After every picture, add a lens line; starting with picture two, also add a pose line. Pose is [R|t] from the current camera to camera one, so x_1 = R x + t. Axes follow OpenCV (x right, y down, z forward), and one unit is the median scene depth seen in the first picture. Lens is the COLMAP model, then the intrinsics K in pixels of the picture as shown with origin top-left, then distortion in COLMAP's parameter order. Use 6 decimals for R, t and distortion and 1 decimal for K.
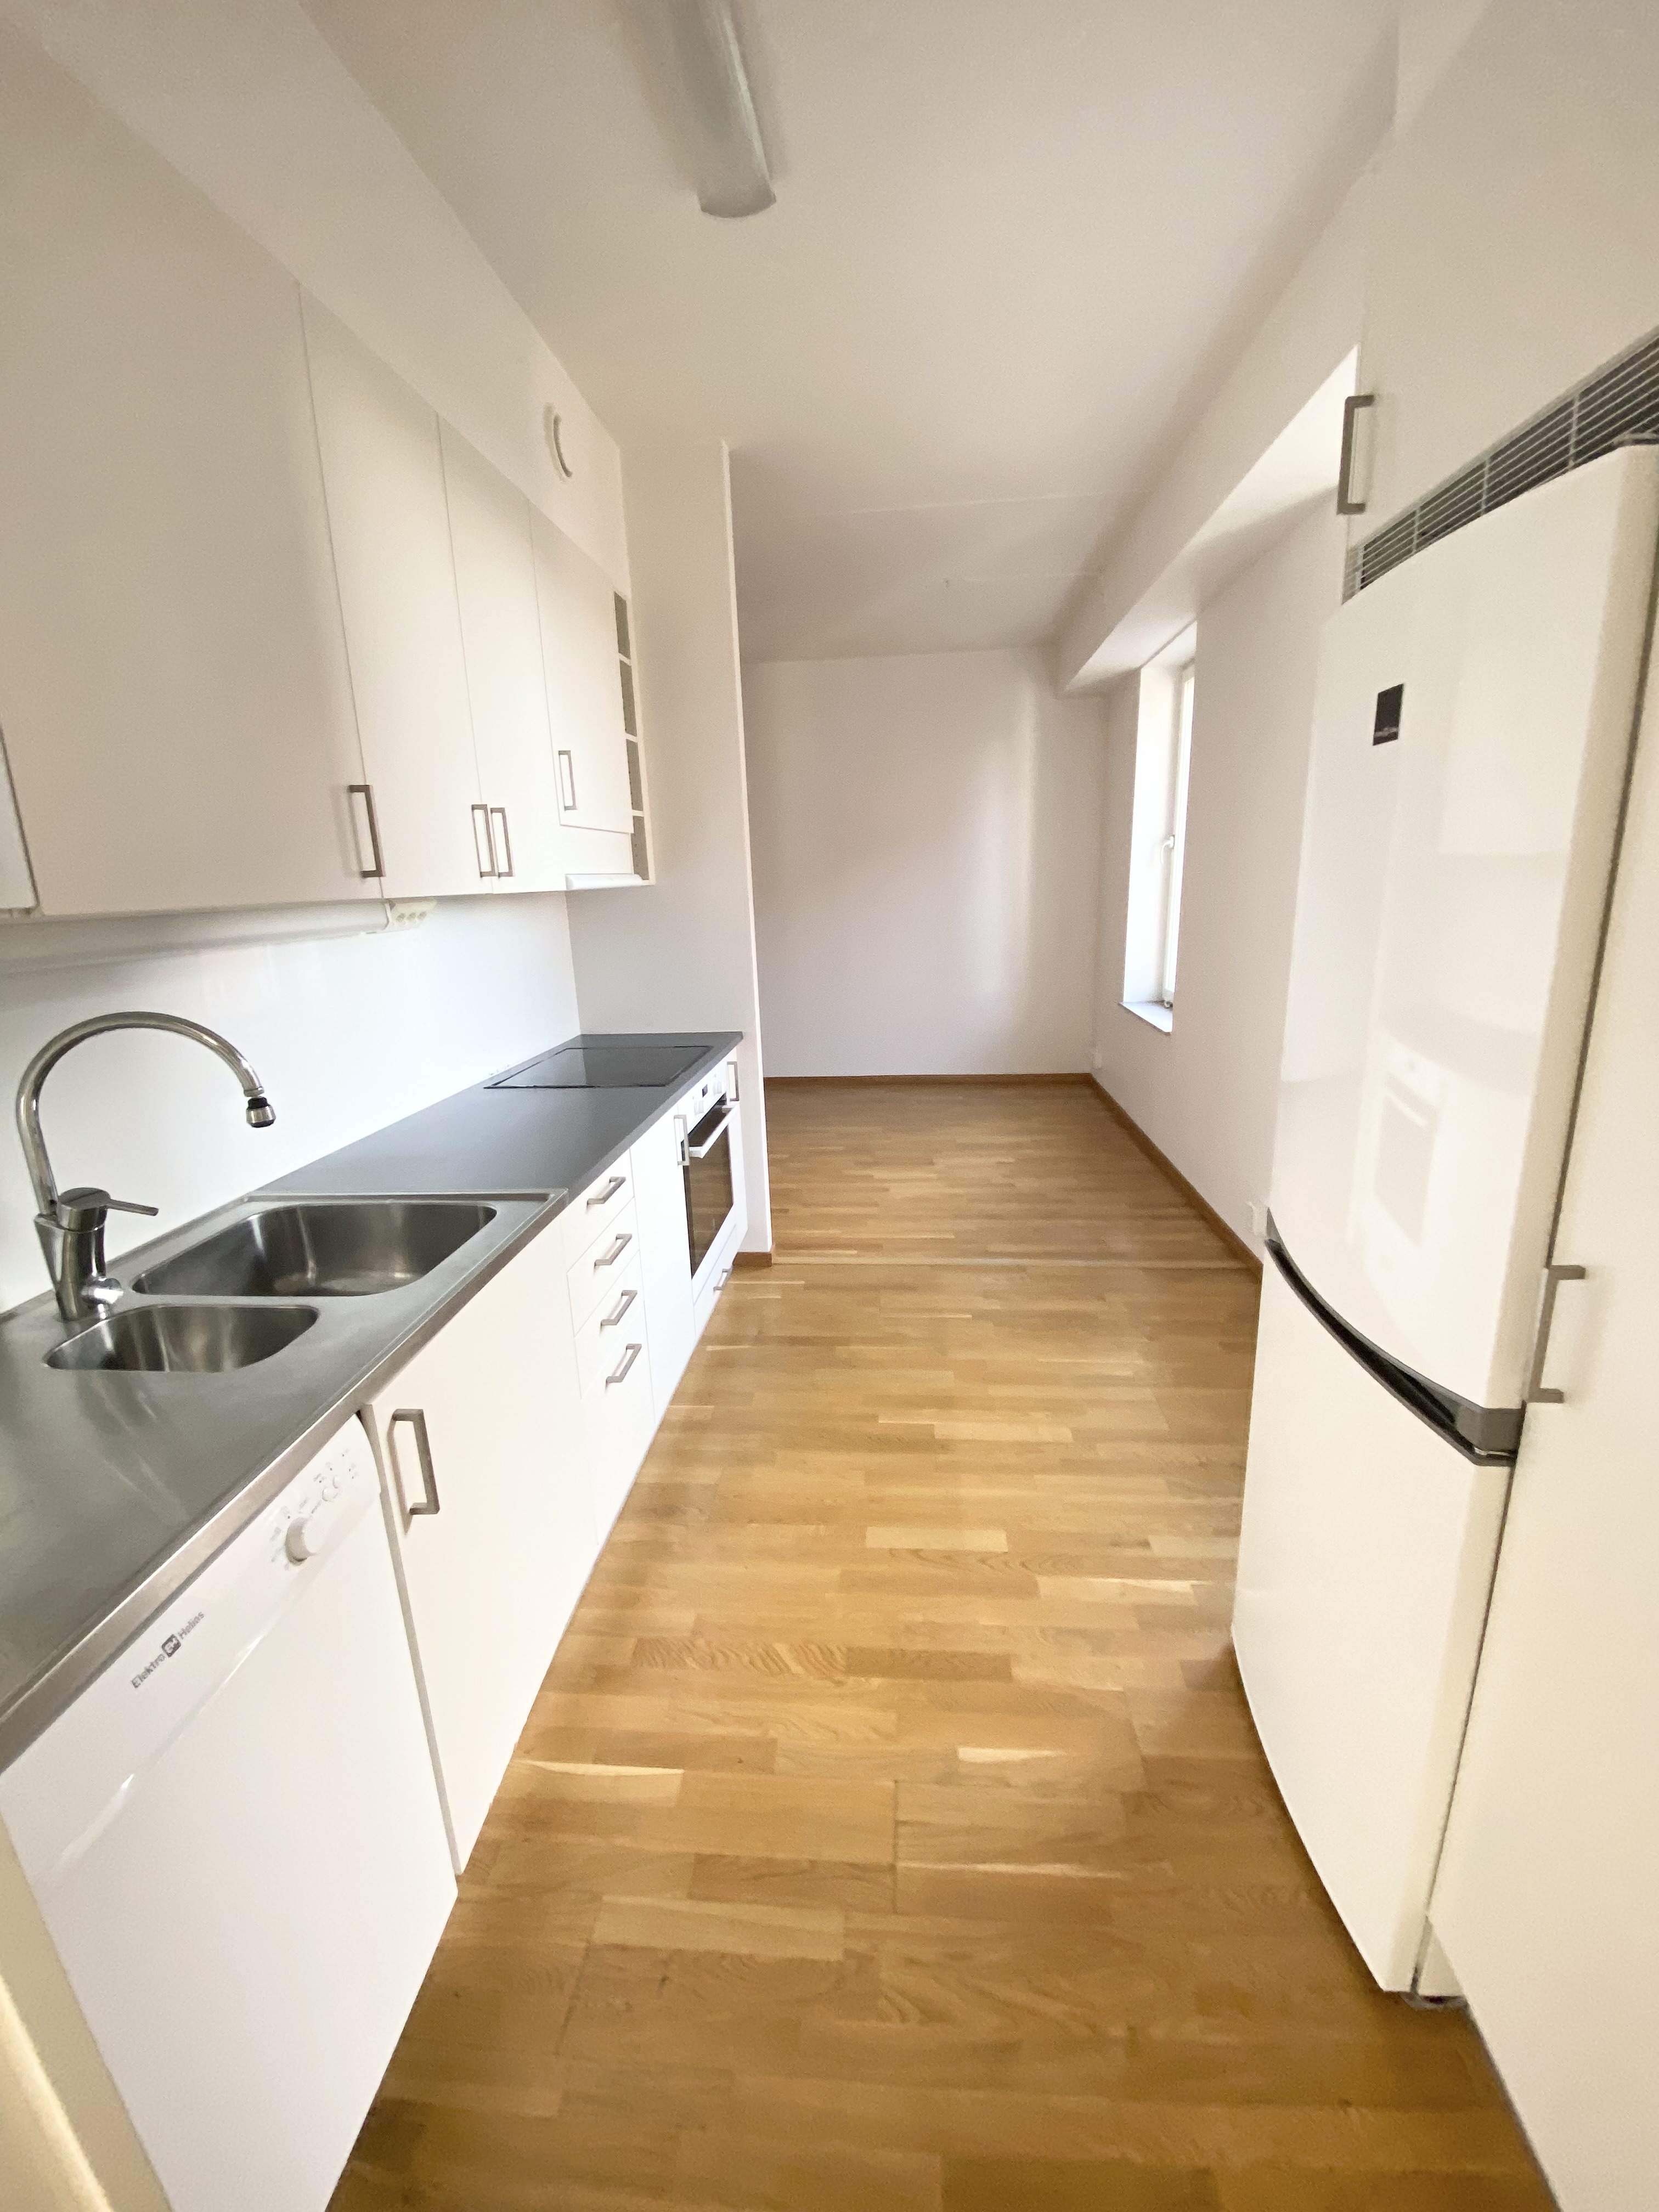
lens RADIAL K [[915.9, 0, 821.0], [0, 915.9, 1118.0], [0, 0, 1]] dist [-0.028926, -0.001914]
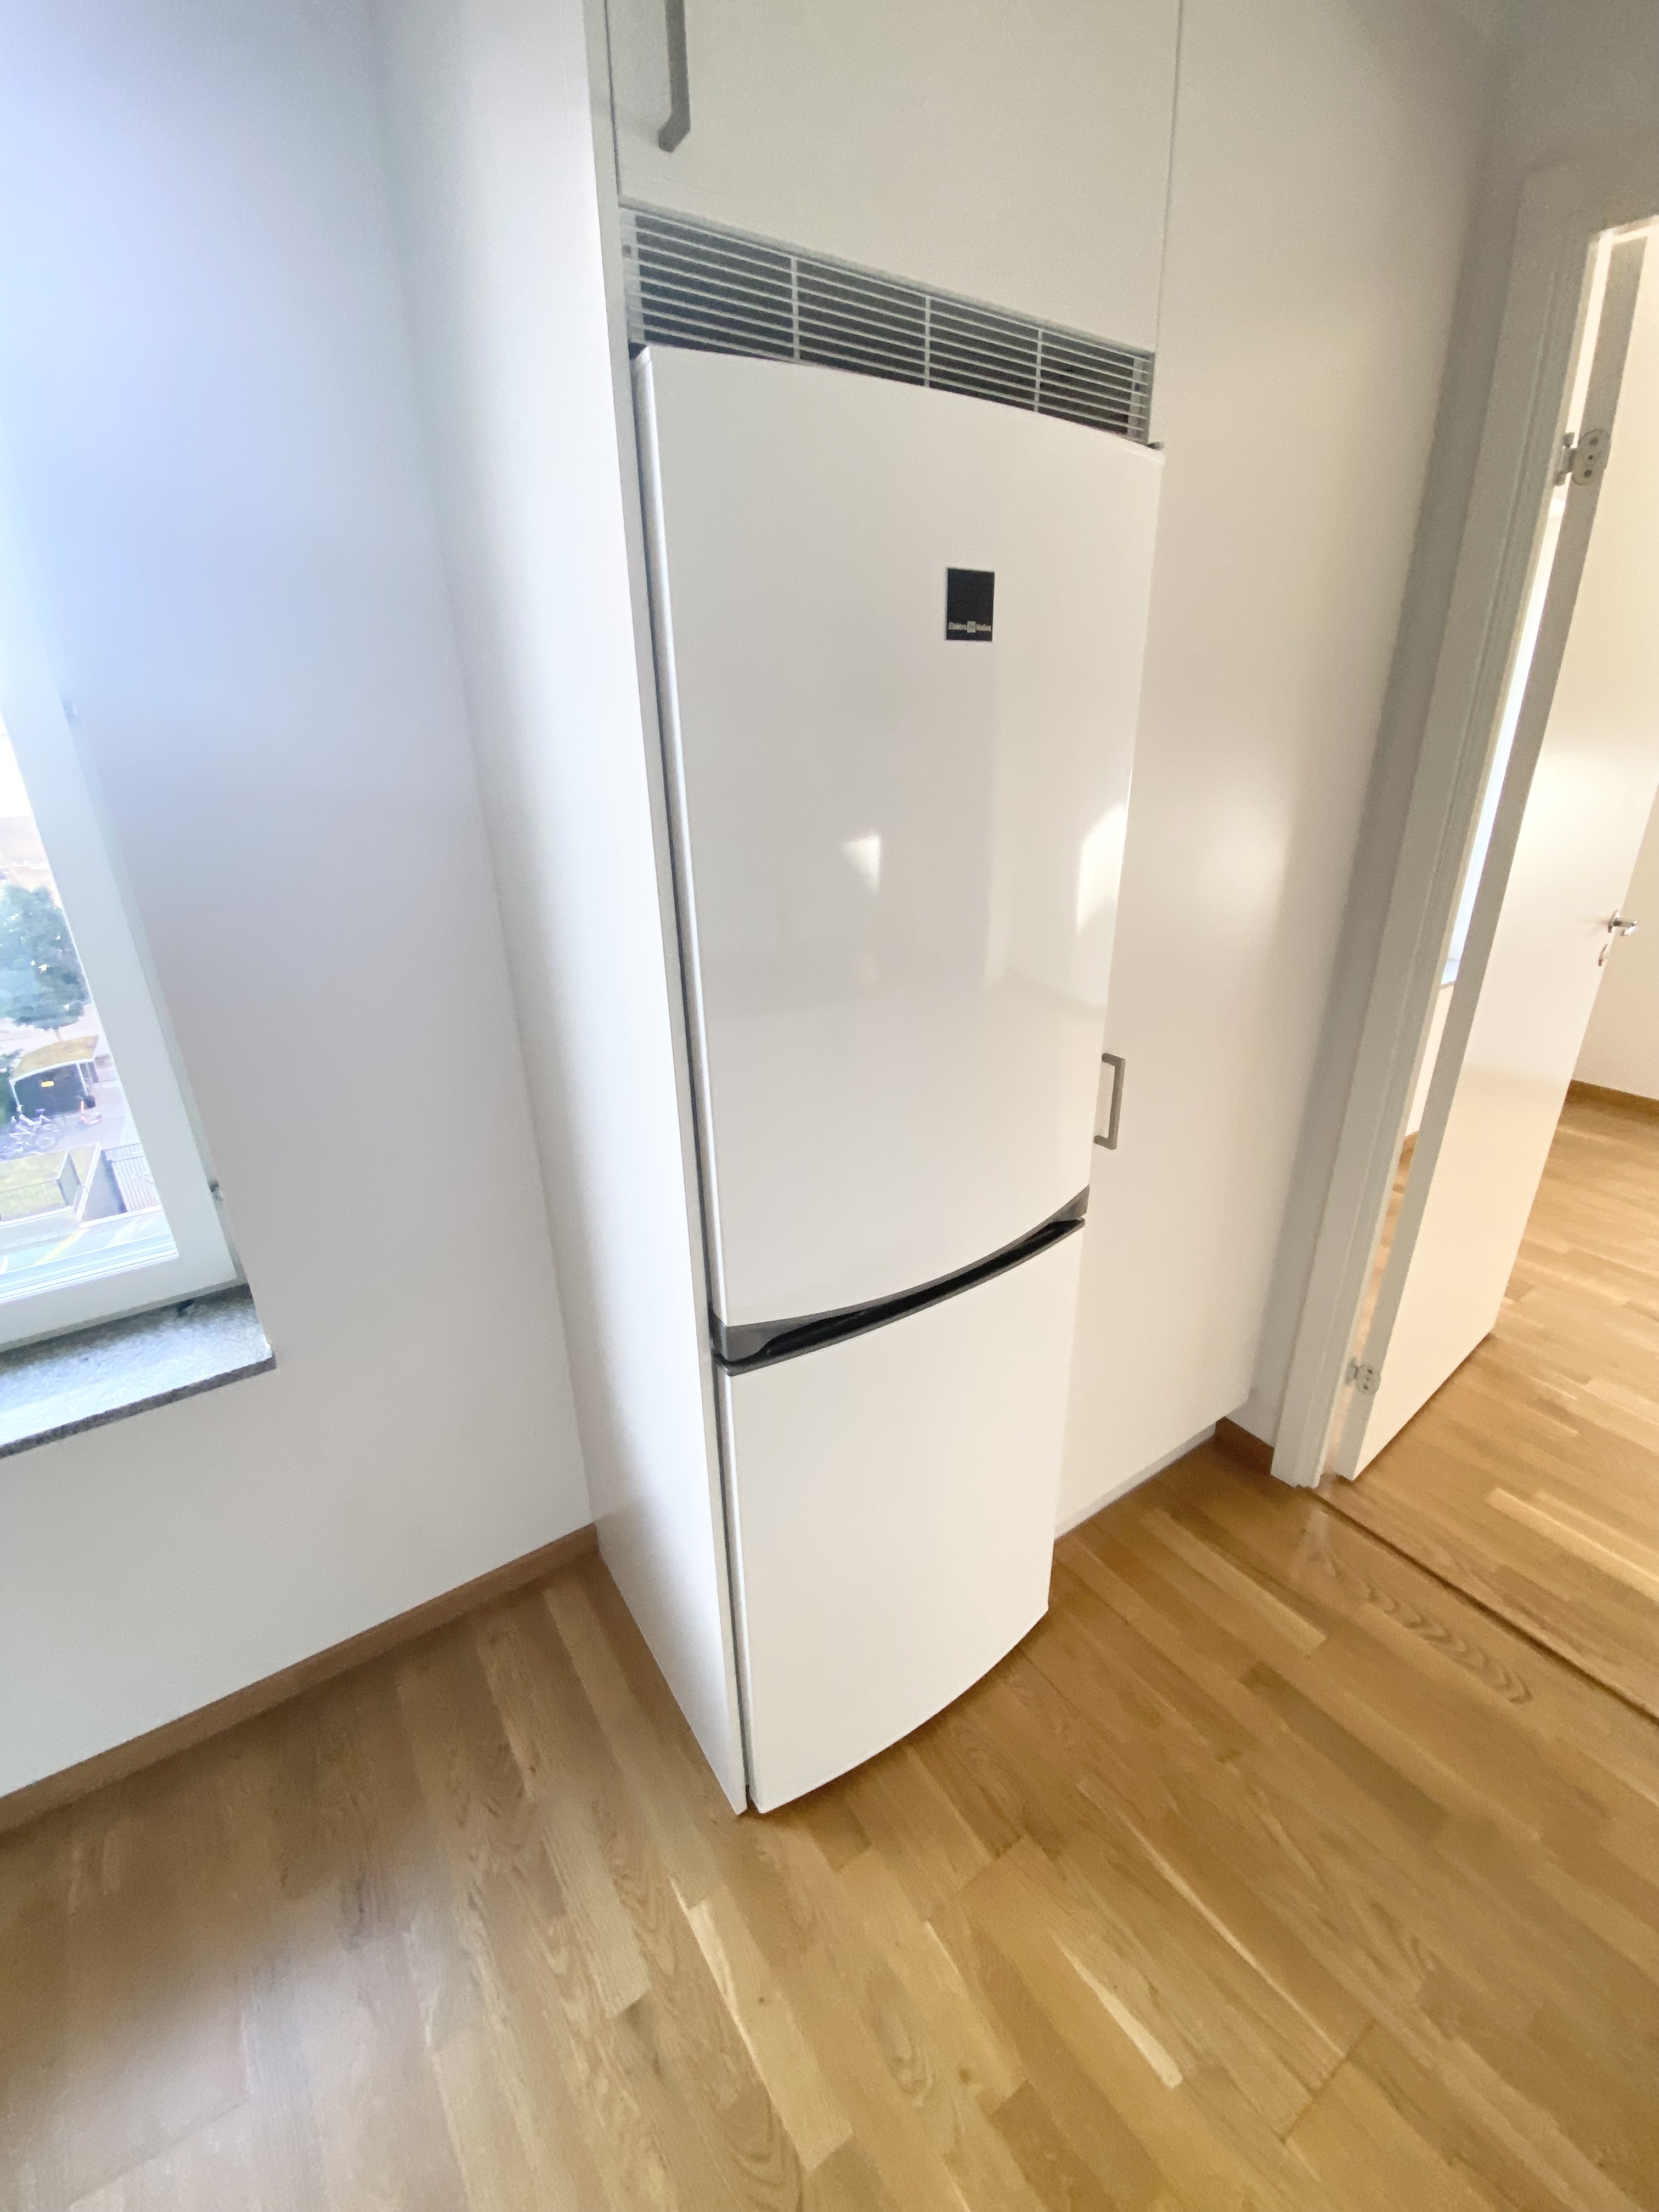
lens RADIAL K [[915.9, 0, 843.3], [0, 915.9, 1069.3], [0, 0, 1]] dist [-0.028926, -0.001914]
pose [[-0.630487, -0.235735, 0.739537, 0.001085], [0.249679, 0.840535, 0.480792, -0.353896], [-0.734947, 0.487780, -0.471088, 1.140721]]
